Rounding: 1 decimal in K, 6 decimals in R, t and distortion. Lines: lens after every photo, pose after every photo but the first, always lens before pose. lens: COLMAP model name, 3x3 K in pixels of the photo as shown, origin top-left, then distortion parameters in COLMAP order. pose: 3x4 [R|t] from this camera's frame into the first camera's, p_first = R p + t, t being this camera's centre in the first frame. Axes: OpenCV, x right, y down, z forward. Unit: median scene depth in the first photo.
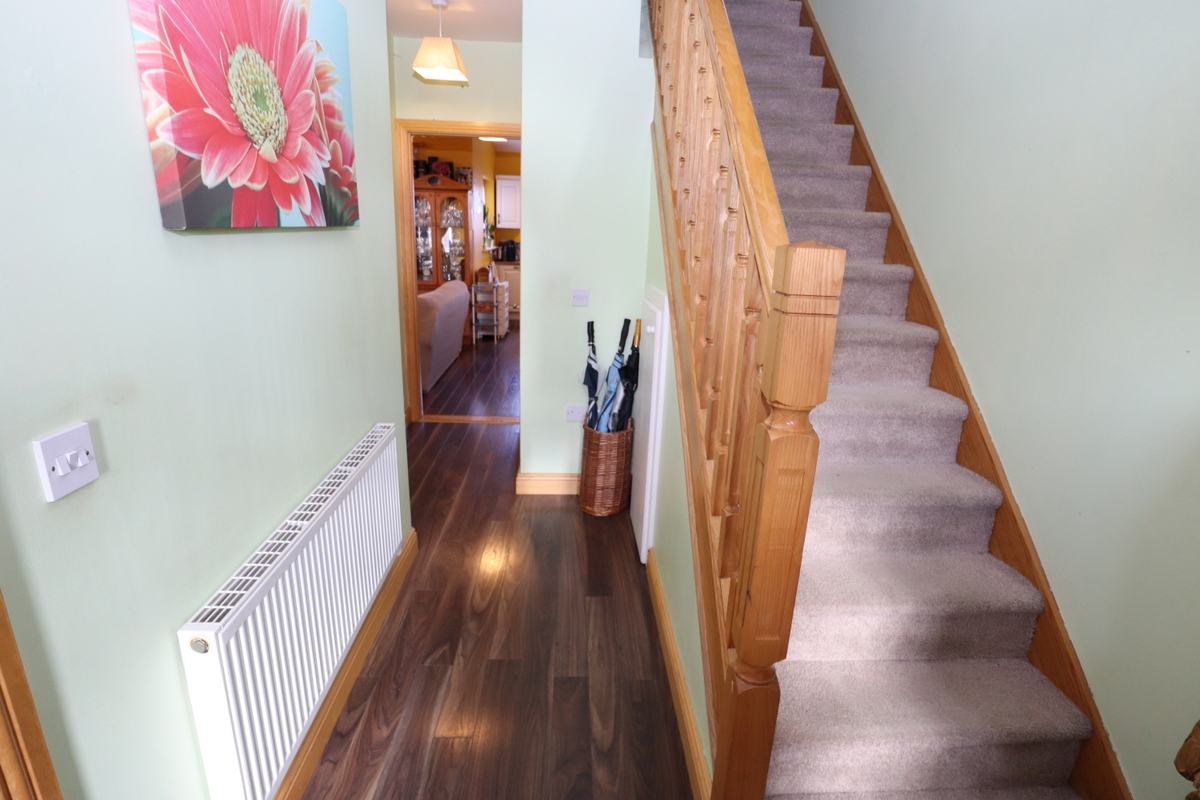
lens RADIAL K [[601.6, 0, 599.2], [0, 601.6, 401.5], [0, 0, 1]] dist [-0.035882, 0.008018]
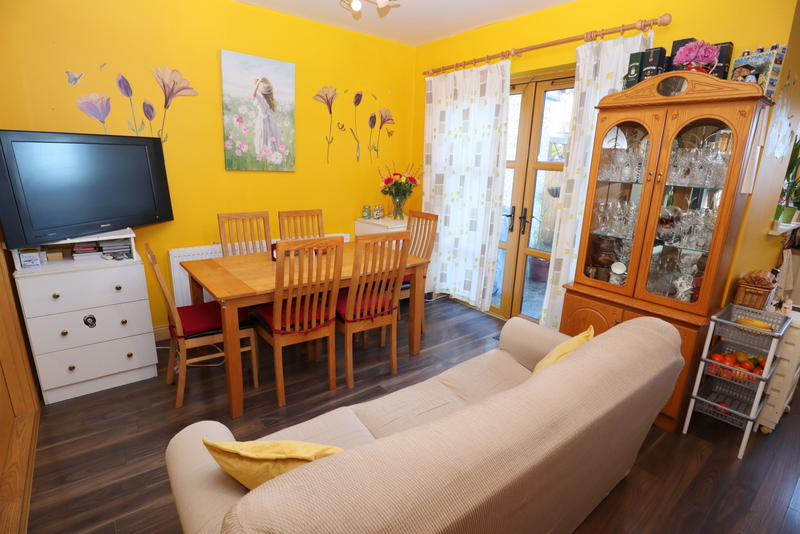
lens RADIAL K [[401.0, 0, 404.5], [0, 401.0, 266.3], [0, 0, 1]] dist [-0.035882, 0.008018]
pose [[0.590341, 0.192503, -0.783862, -0.106577], [-0.240053, 0.969073, 0.057199, -0.161420], [0.770631, 0.154402, 0.618294, 0.540179]]
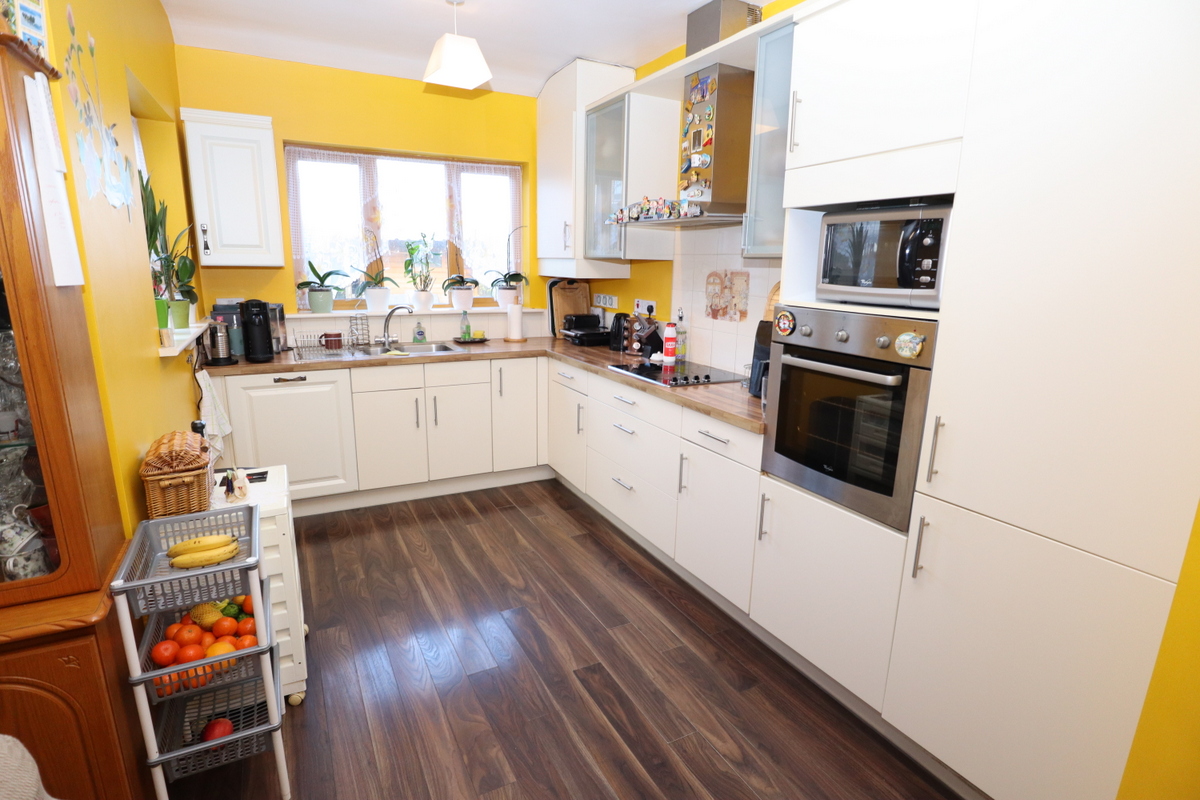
lens RADIAL K [[601.6, 0, 605.0], [0, 601.6, 409.3], [0, 0, 1]] dist [-0.035882, 0.008018]
pose [[0.899210, -0.122386, 0.420052, -0.123010], [0.135525, 0.990773, -0.001449, -0.189683], [-0.415999, 0.058231, 0.907499, 0.647986]]
